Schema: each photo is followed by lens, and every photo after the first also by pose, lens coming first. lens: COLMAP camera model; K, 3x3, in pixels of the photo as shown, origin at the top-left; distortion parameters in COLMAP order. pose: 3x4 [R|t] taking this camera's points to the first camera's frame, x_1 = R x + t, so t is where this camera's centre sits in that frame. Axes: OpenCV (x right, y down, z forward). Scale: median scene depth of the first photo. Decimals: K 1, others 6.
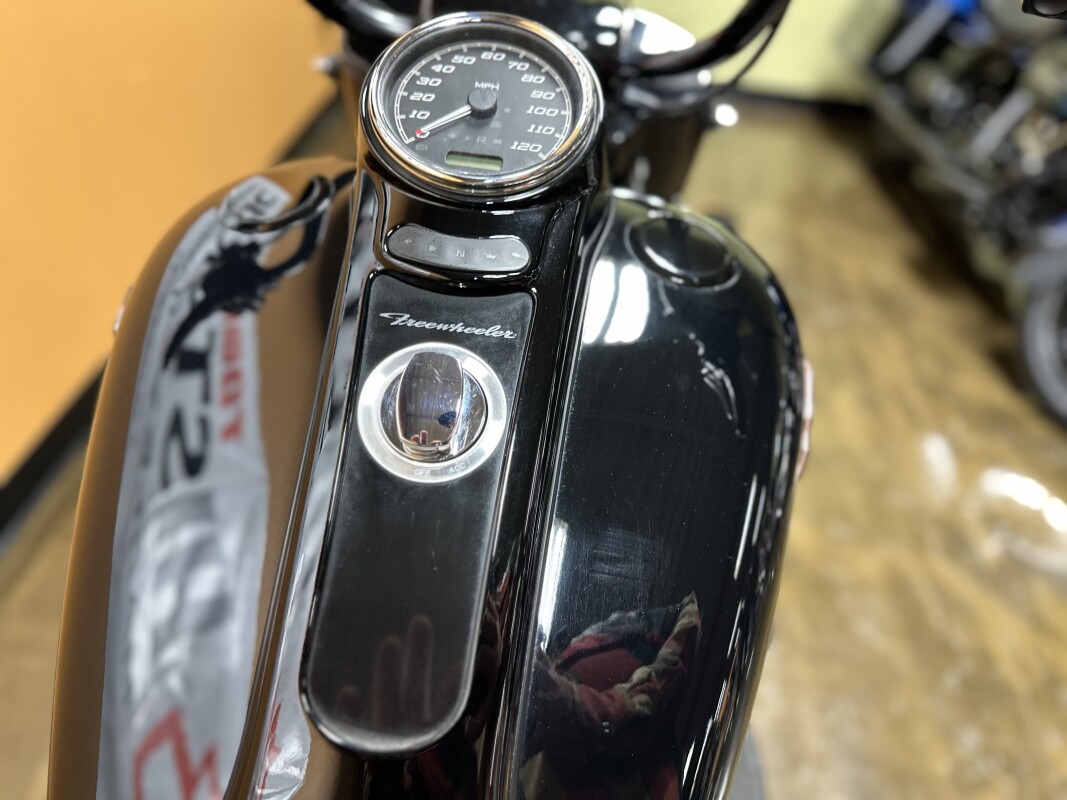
lens RADIAL K [[811.7, 0, 533.5], [0, 811.7, 400.0], [0, 0, 1]] dist [0.006736, 0.000753]
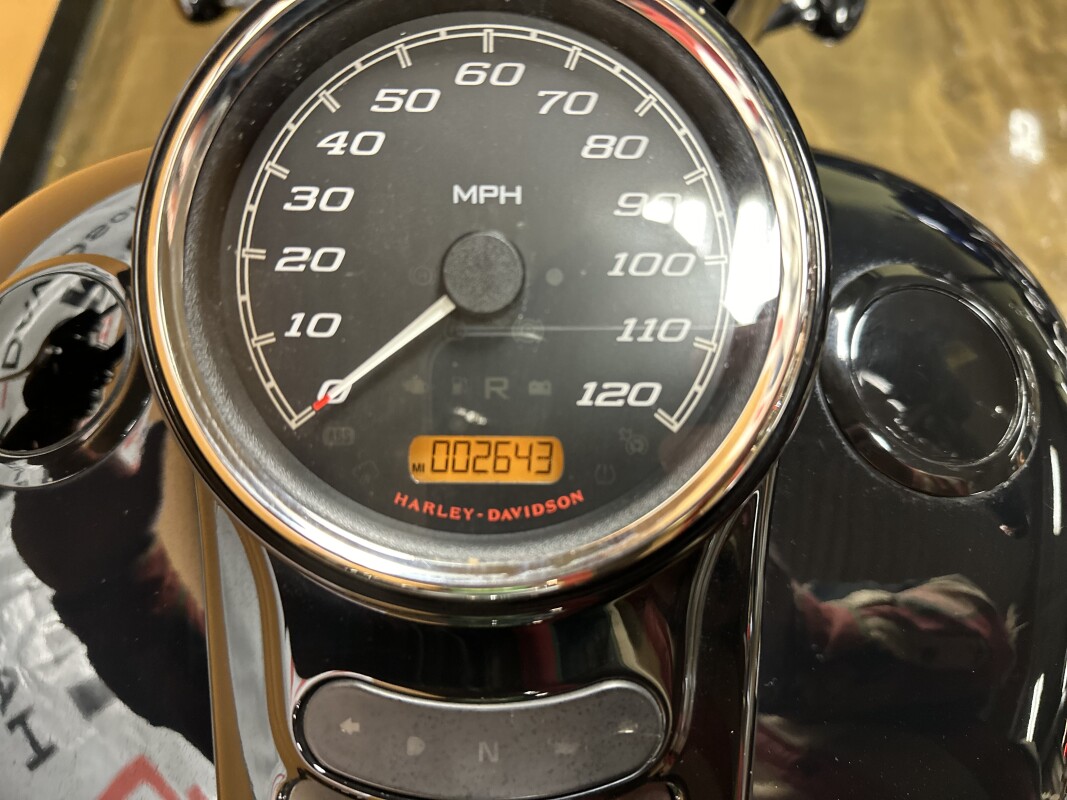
lens RADIAL K [[811.7, 0, 533.5], [0, 811.7, 400.0], [0, 0, 1]] dist [0.006736, 0.000753]
pose [[0.994851, -0.099334, -0.020104, -0.039114], [0.097938, 0.891242, 0.442827, -0.460125], [-0.026070, -0.442516, 0.896382, 0.649330]]
